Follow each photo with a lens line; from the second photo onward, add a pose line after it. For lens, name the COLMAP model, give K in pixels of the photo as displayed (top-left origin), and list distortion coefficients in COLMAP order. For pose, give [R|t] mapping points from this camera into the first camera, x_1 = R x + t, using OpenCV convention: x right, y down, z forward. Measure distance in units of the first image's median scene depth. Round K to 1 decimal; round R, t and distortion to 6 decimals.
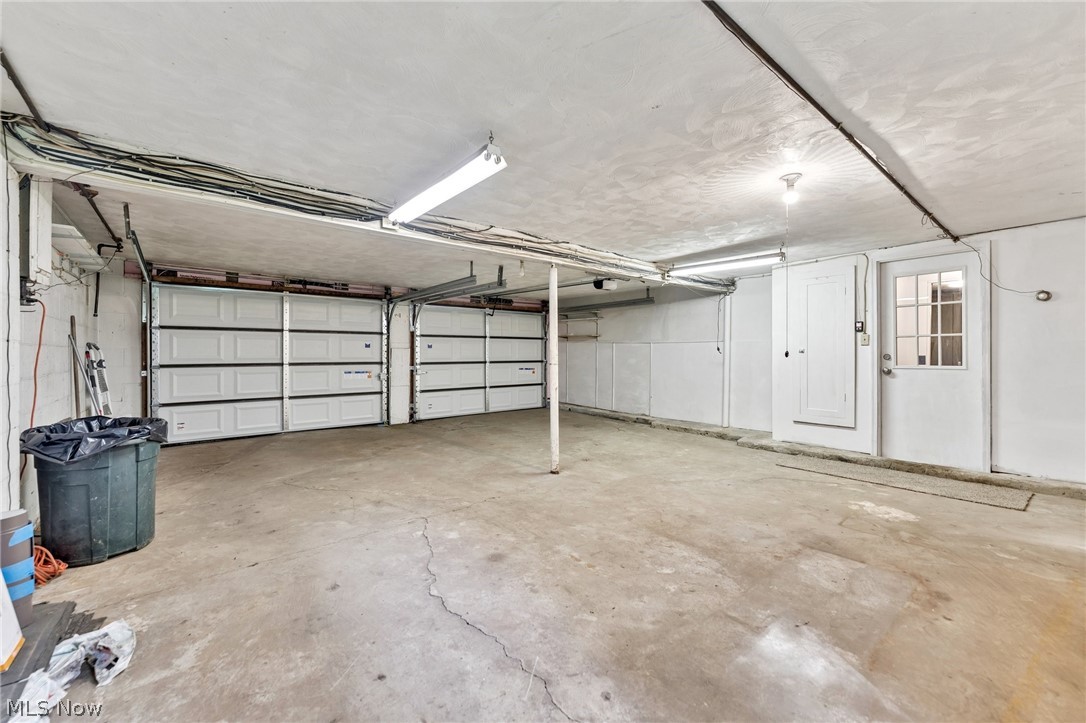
lens RADIAL K [[441.6, 0, 533.4], [0, 441.6, 355.1], [0, 0, 1]] dist [-0.005097, 0.000356]
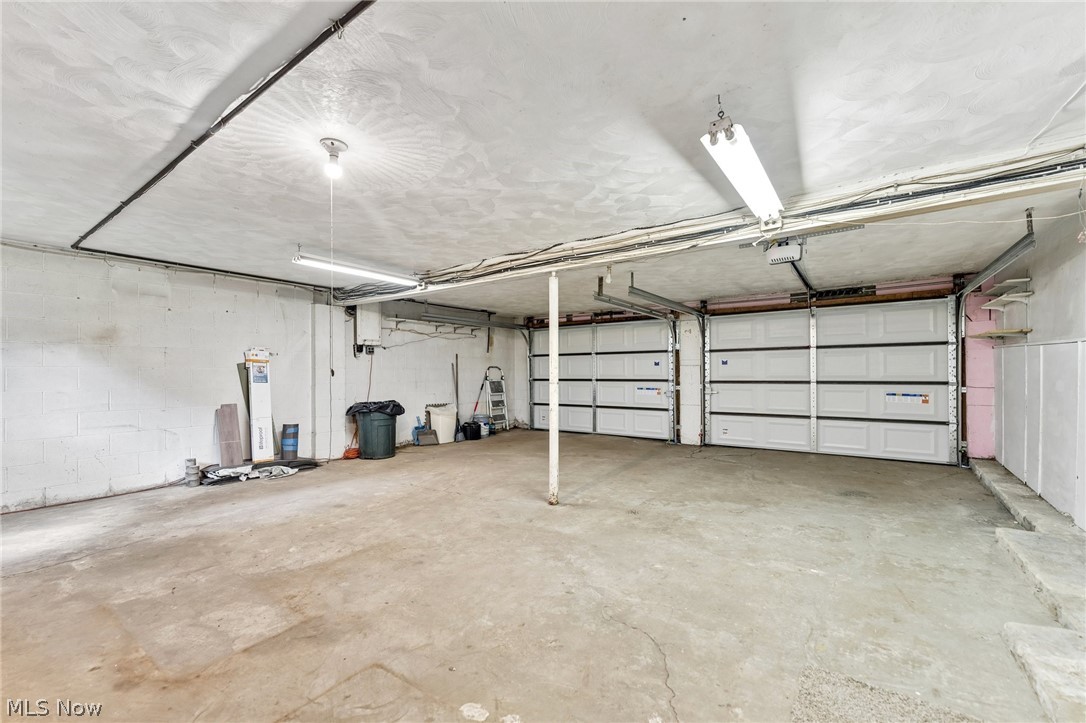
lens RADIAL K [[441.6, 0, 534.5], [0, 441.6, 370.5], [0, 0, 1]] dist [-0.005097, 0.000356]
pose [[0.260782, -0.006348, -0.965377, 1.183379], [0.002331, 0.999980, -0.005946, 0.000515], [0.965395, -0.000700, 0.260791, 0.945232]]
